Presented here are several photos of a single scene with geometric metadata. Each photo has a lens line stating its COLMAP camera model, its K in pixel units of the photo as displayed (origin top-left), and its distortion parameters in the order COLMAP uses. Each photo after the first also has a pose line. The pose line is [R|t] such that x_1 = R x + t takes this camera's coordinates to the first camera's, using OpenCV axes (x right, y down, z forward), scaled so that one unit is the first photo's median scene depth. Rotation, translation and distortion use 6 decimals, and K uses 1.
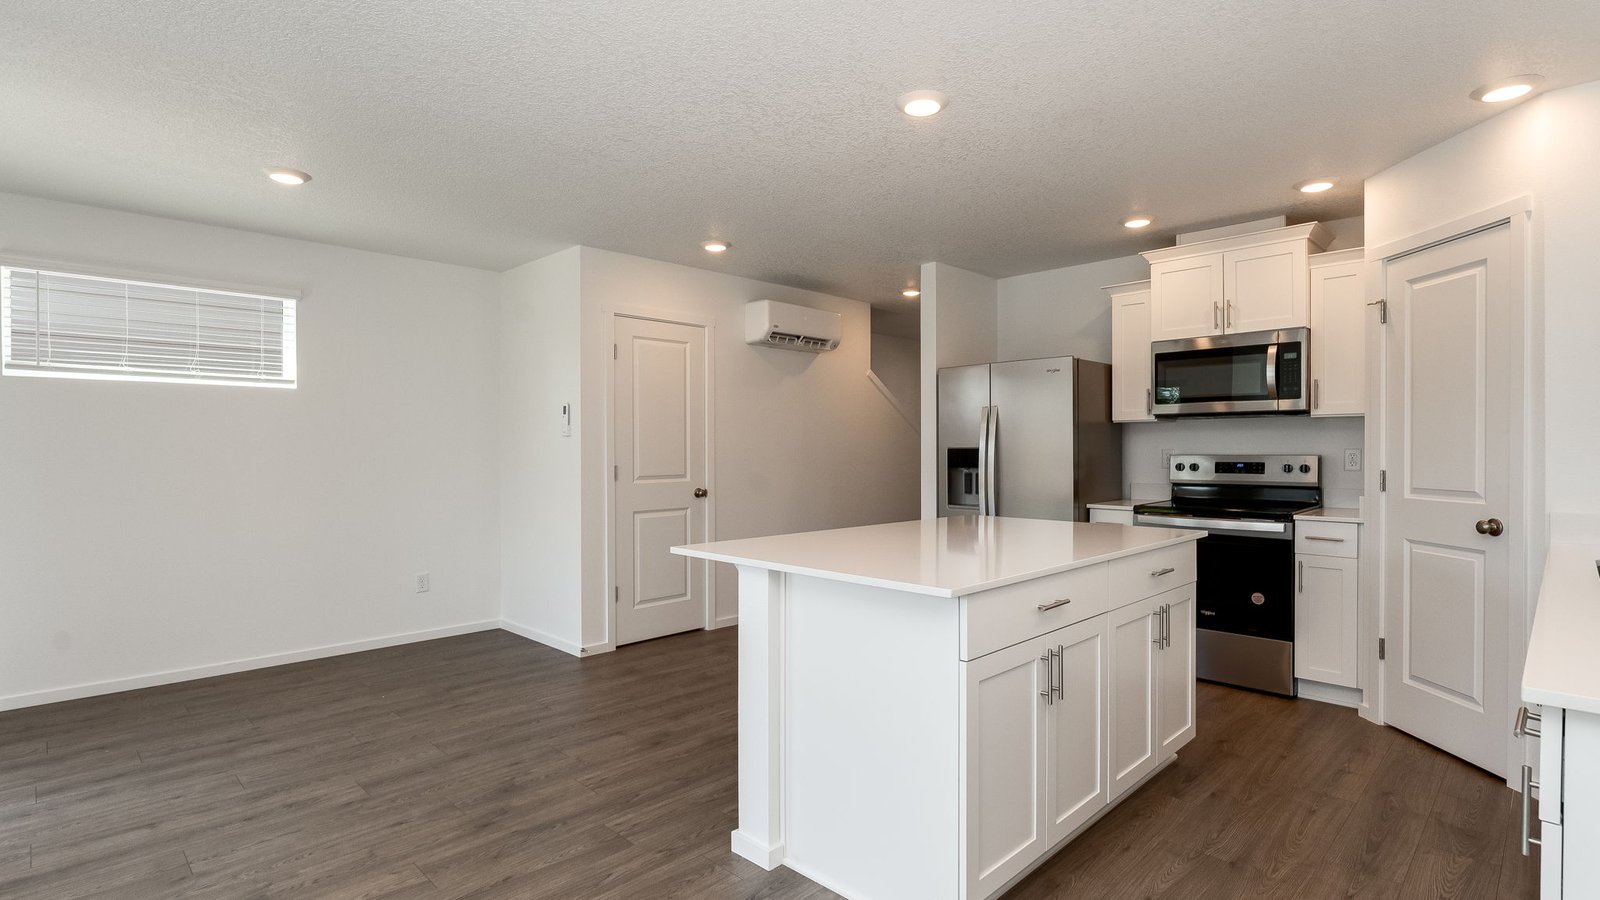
lens RADIAL K [[773.9, 0, 793.4], [0, 773.9, 454.4], [0, 0, 1]] dist [-0.002223, -0.000666]
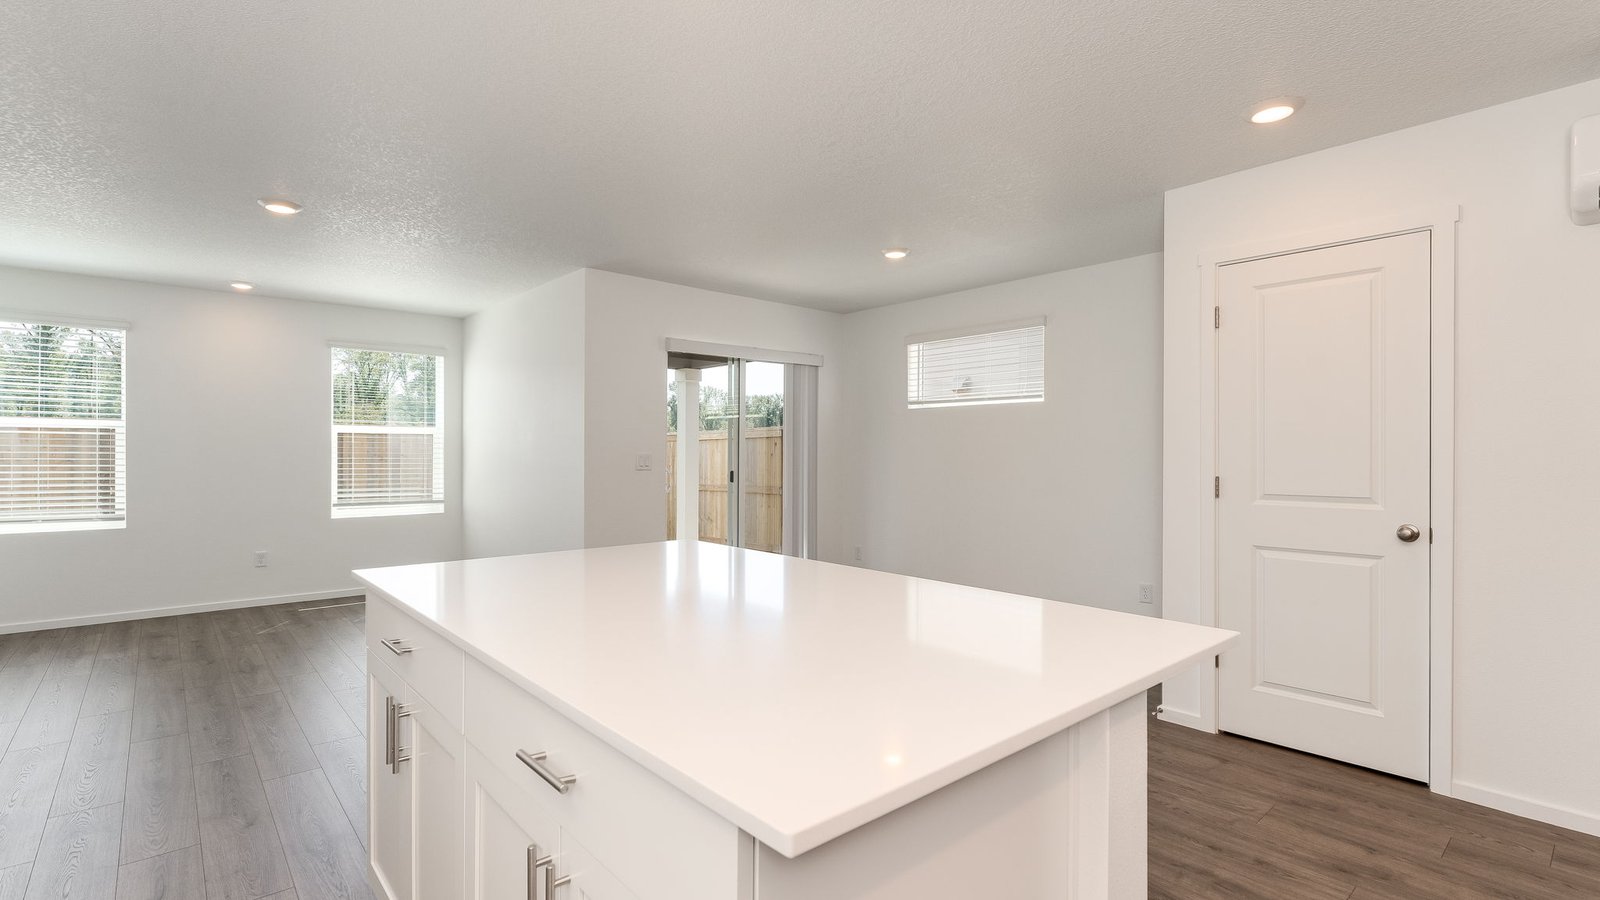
lens RADIAL K [[731.7, 0, 808.2], [0, 731.7, 452.0], [0, 0, 1]] dist [-0.000788, 0.000043]
pose [[-0.073071, 0.000996, -0.997326, 0.582665], [-0.008365, 0.999964, 0.001611, -0.007231], [0.997292, 0.008460, -0.073060, 0.841274]]
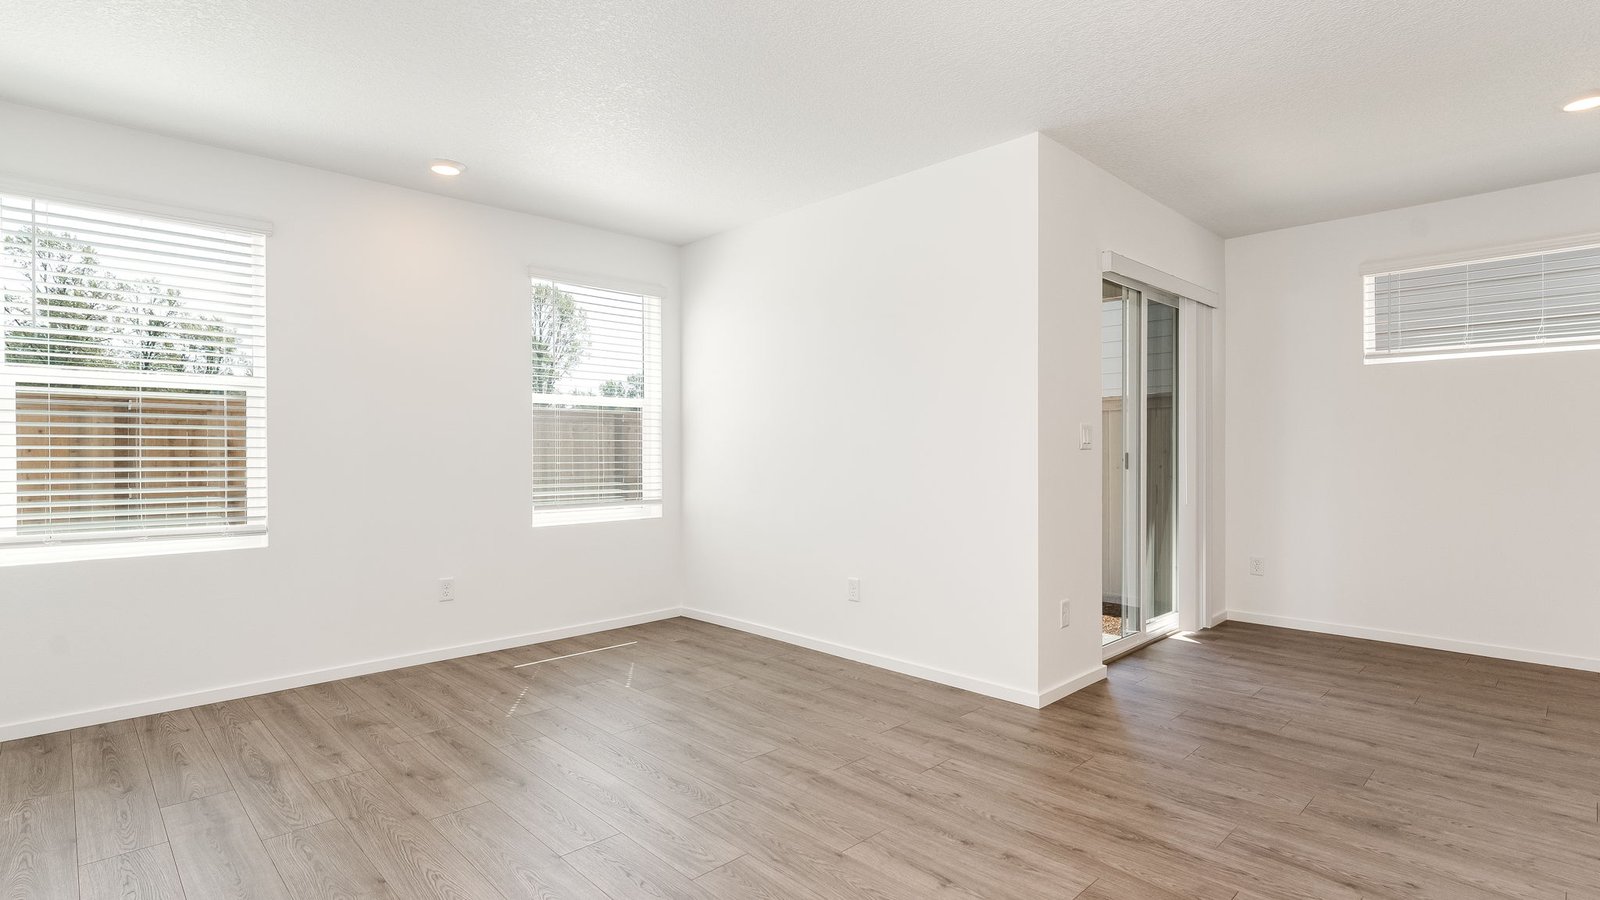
lens RADIAL K [[773.9, 0, 783.5], [0, 773.9, 447.9], [0, 0, 1]] dist [-0.002223, -0.000666]
pose [[-0.024342, 0.001713, -0.999702, 0.211938], [-0.002594, 0.999995, 0.001777, 0.027480], [0.999700, 0.002637, -0.024337, 0.100146]]
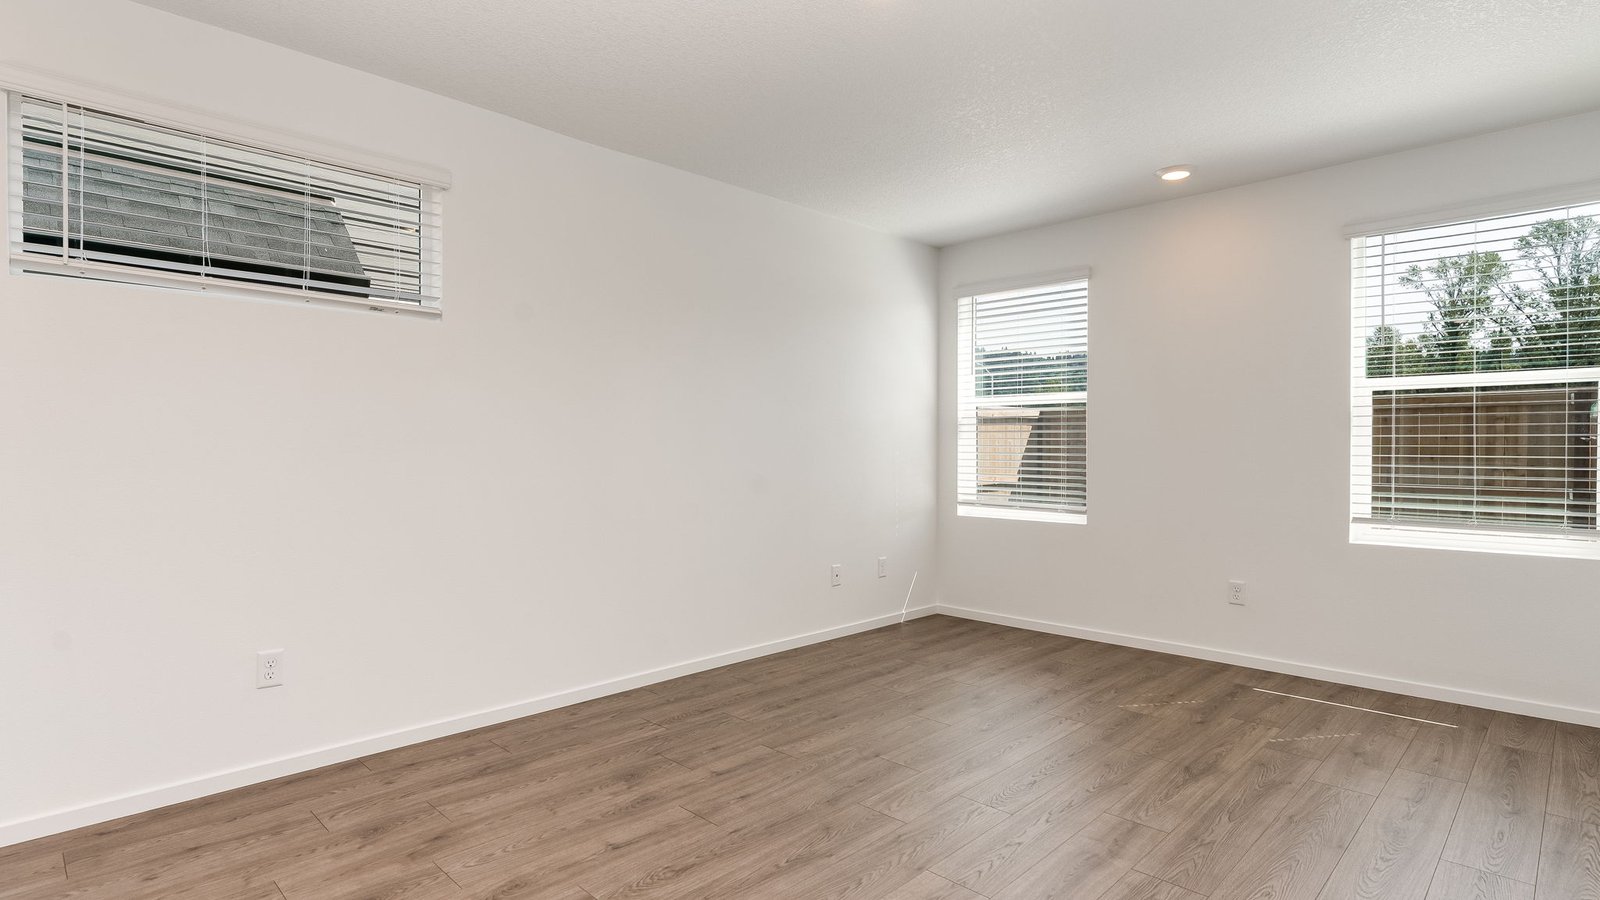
lens RADIAL K [[803.0, 0, 798.2], [0, 803.0, 441.4], [0, 0, 1]] dist [-0.002569, -0.001119]
pose [[-0.999911, -0.000173, -0.013350, -0.237657], [-0.000108, 0.999988, -0.004835, 0.028749], [0.013350, -0.004833, -0.999899, 0.664368]]
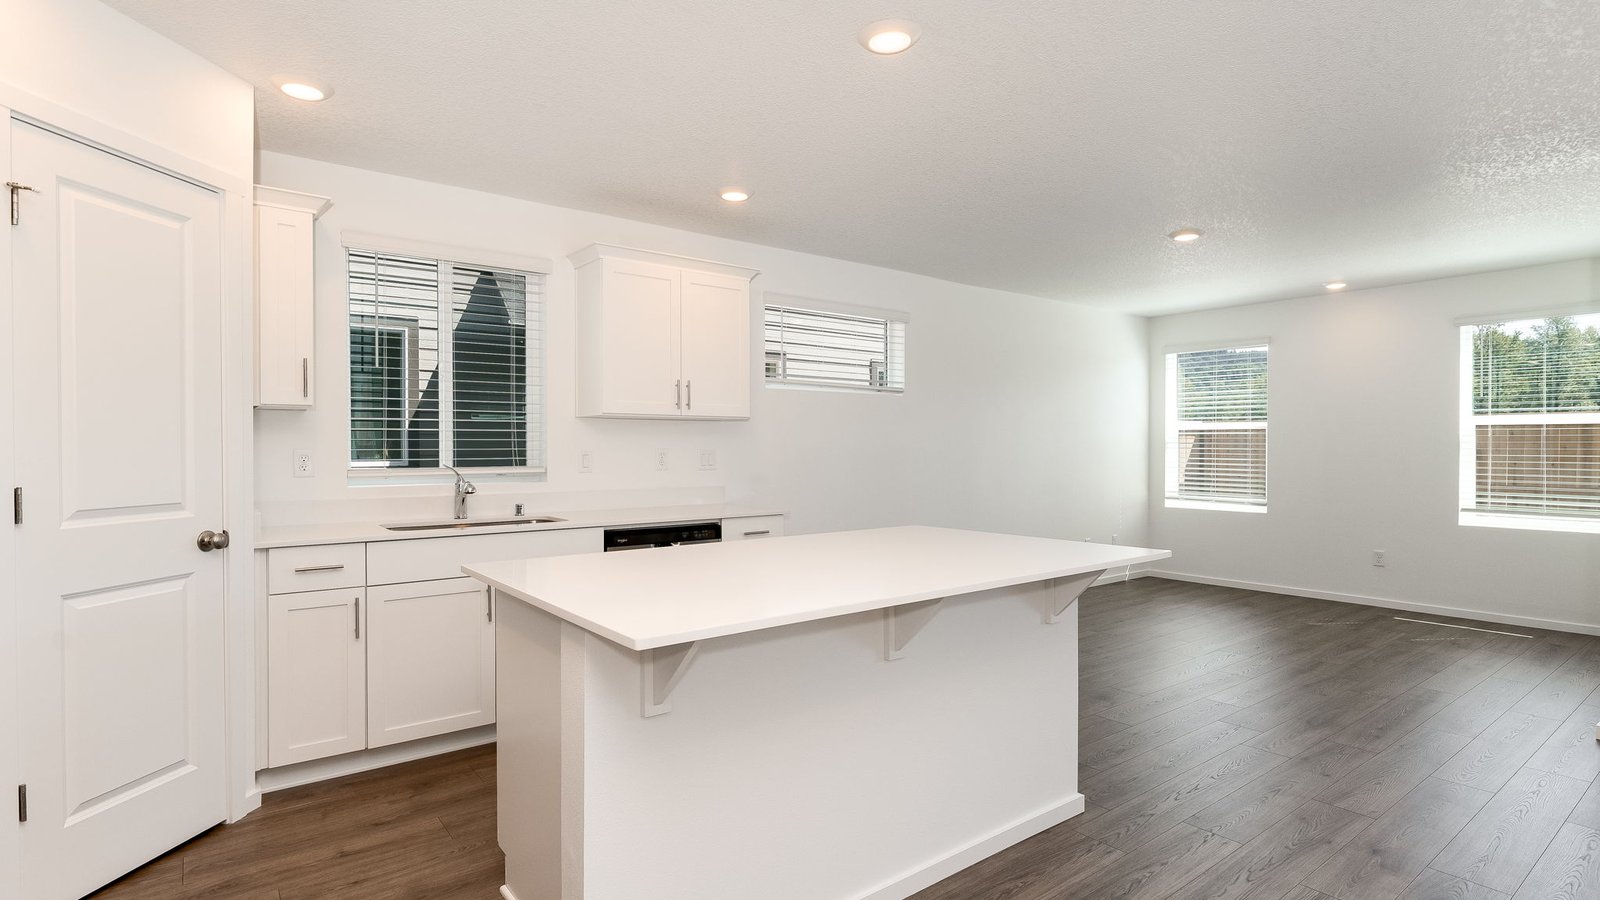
lens RADIAL K [[773.9, 0, 805.6], [0, 773.9, 444.6], [0, 0, 1]] dist [-0.002223, -0.000666]
pose [[-0.991835, 0.003393, 0.127484, 0.102285], [0.003513, 0.999994, 0.000717, -0.007249], [-0.127481, 0.001159, -0.991840, 1.279357]]
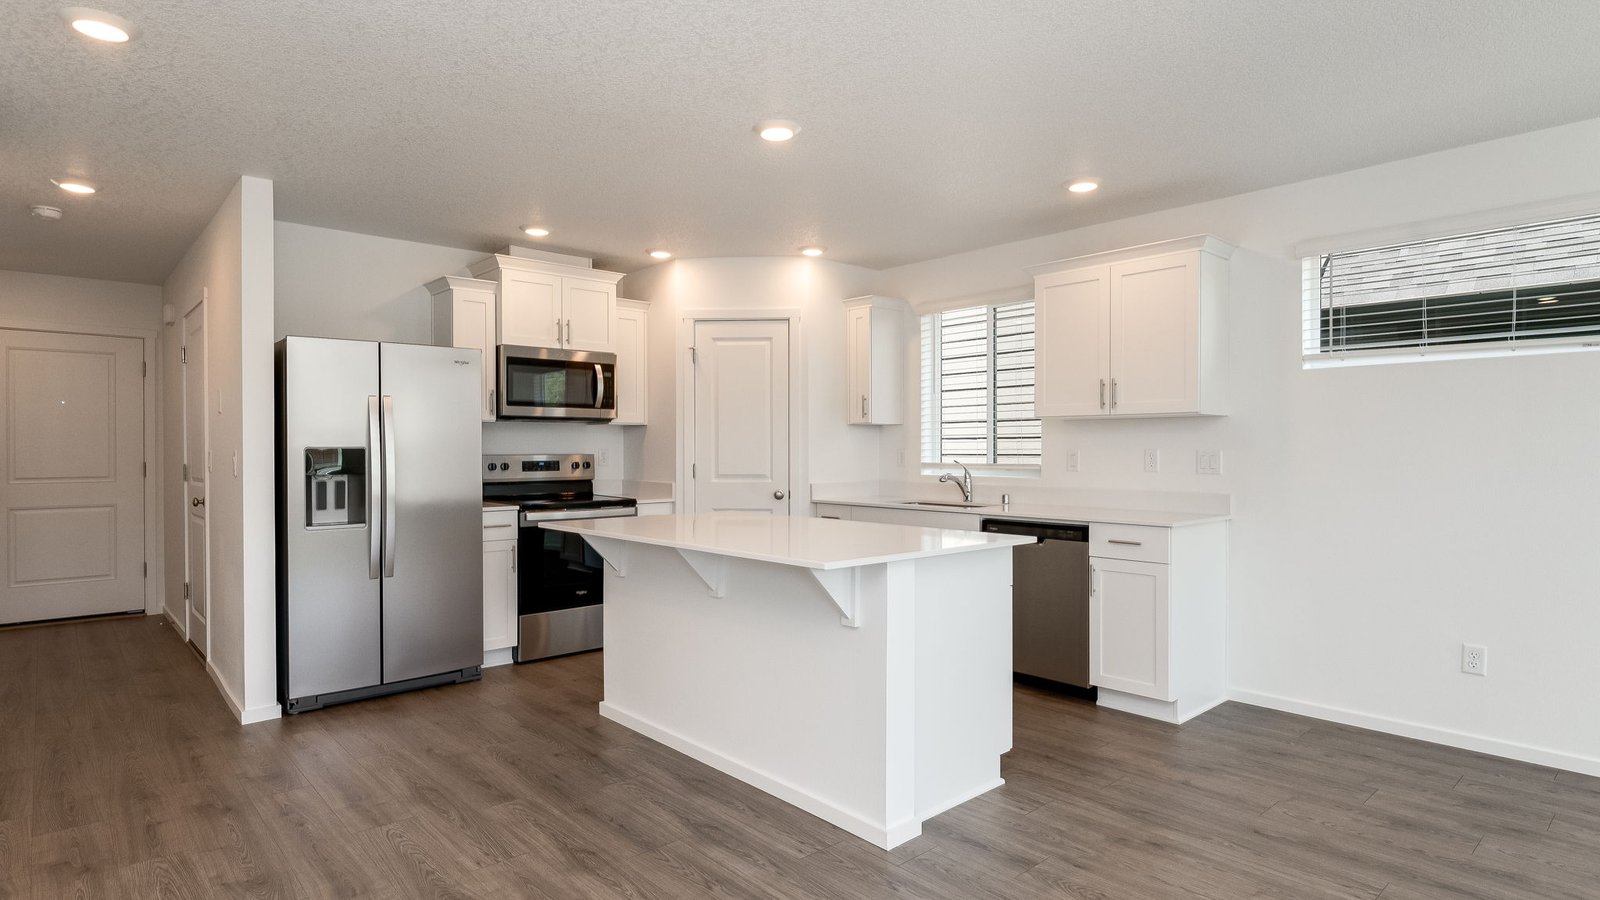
lens RADIAL K [[833.1, 0, 790.0], [0, 833.1, 456.4], [0, 0, 1]] dist [-0.002136, -0.001585]
pose [[0.055287, -0.007494, 0.998442, -0.690742], [0.007371, 0.999948, 0.007097, -0.002961], [-0.998443, 0.006967, 0.055339, 0.634014]]
